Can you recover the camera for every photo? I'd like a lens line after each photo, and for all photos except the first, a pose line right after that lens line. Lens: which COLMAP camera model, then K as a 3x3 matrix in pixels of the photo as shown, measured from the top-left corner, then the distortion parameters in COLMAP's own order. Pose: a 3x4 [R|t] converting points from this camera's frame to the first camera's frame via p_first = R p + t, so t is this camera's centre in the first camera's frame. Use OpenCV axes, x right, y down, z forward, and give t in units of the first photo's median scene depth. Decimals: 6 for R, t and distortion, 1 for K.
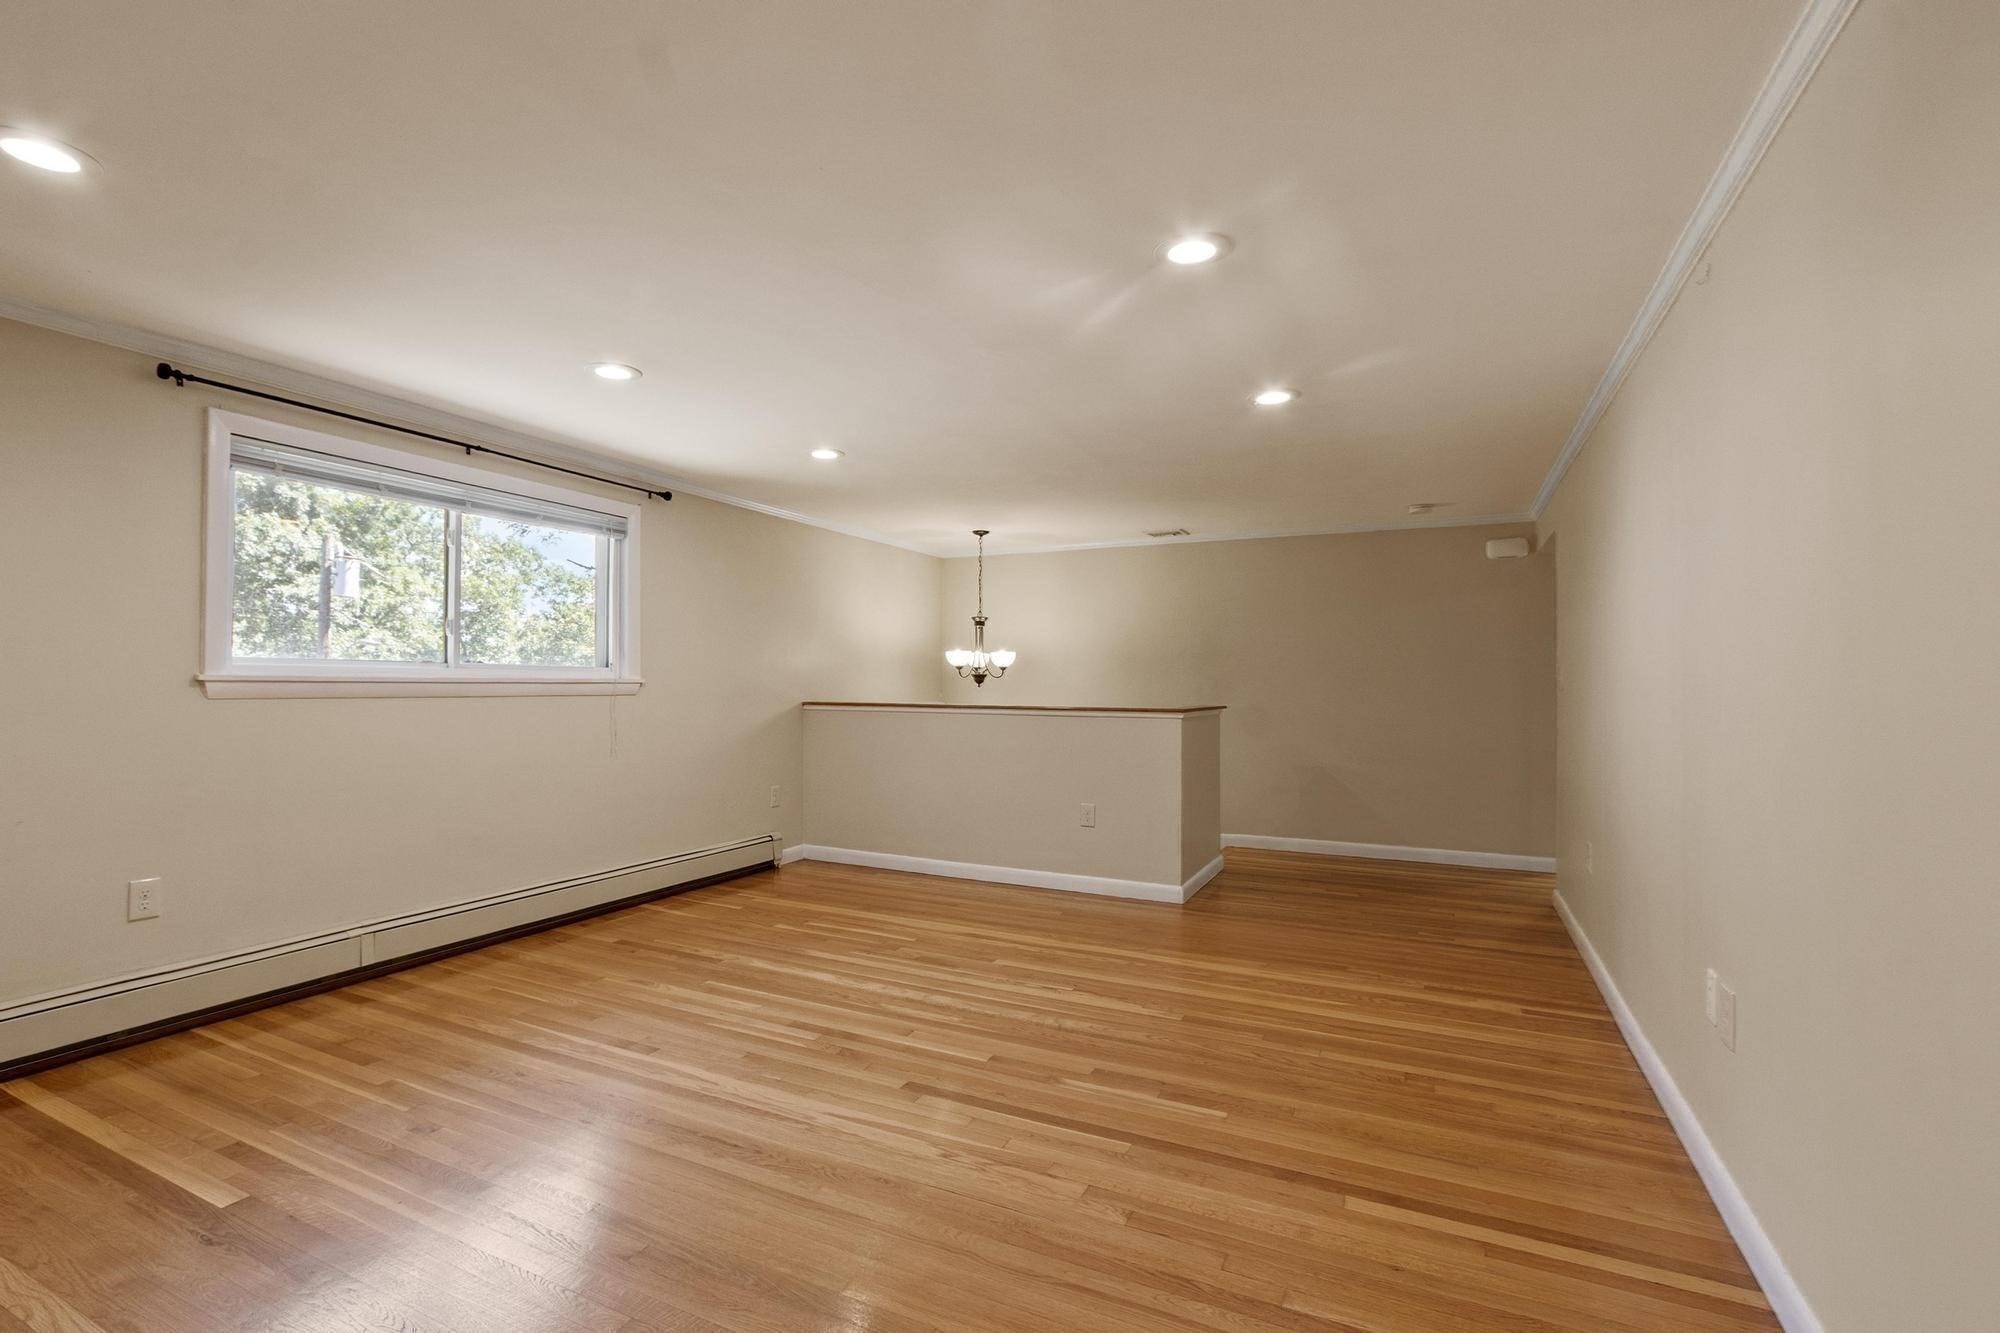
lens RADIAL K [[958.5, 0, 922.4], [0, 958.5, 681.8], [0, 0, 1]] dist [-0.000208, 0.000645]
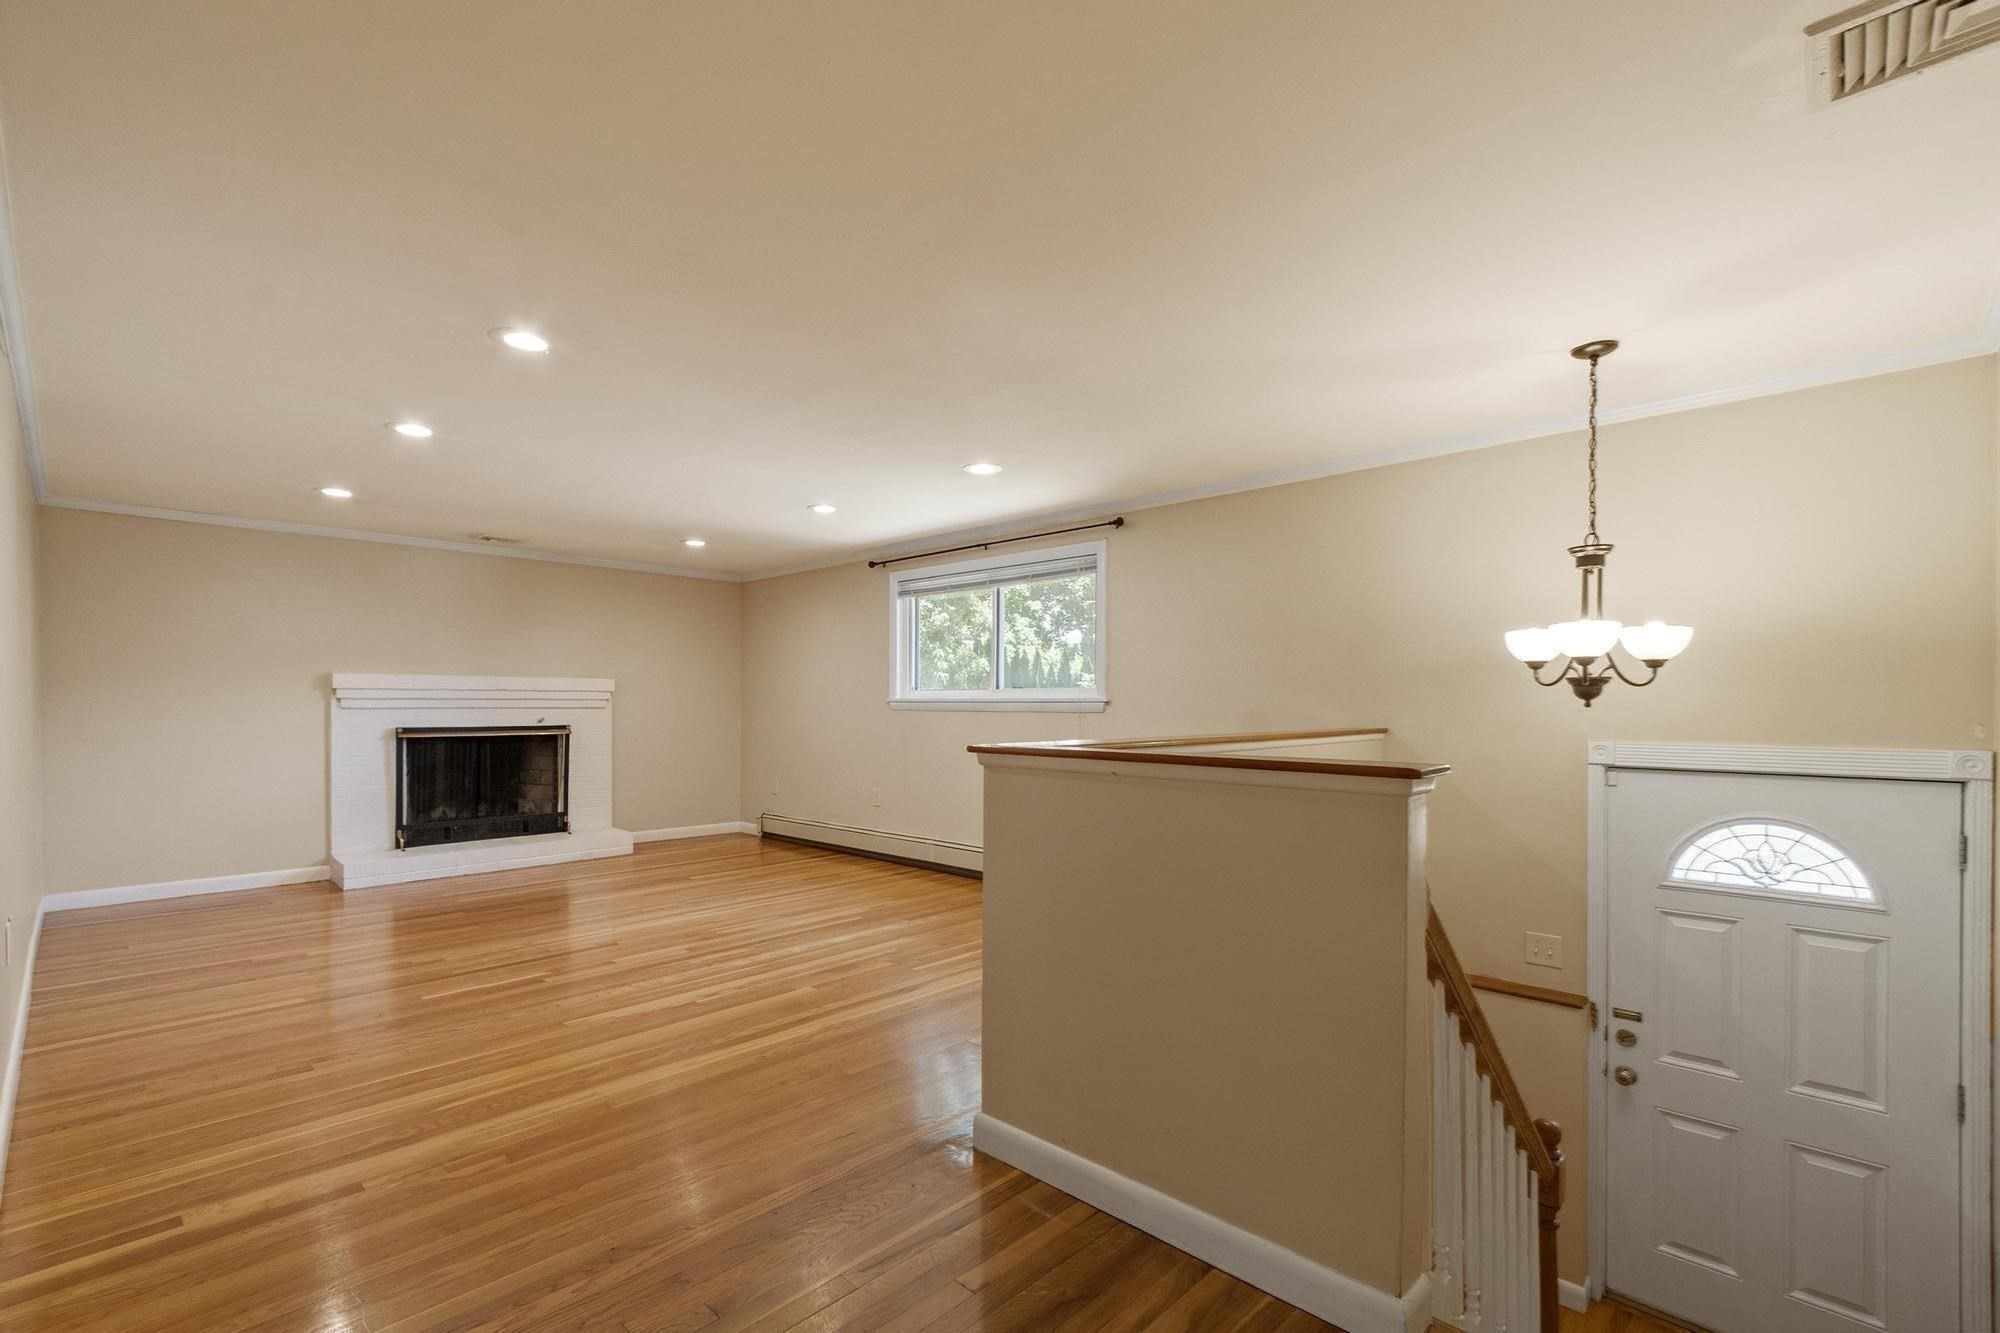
lens RADIAL K [[876.7, 0, 972.2], [0, 876.7, 702.3], [0, 0, 1]] dist [0.002279, 0.001949]
pose [[-0.283644, -0.007447, -0.958901, 0.931997], [-0.002143, 0.999972, -0.007132, 0.013250], [0.958927, 0.000032, -0.283652, 1.497569]]
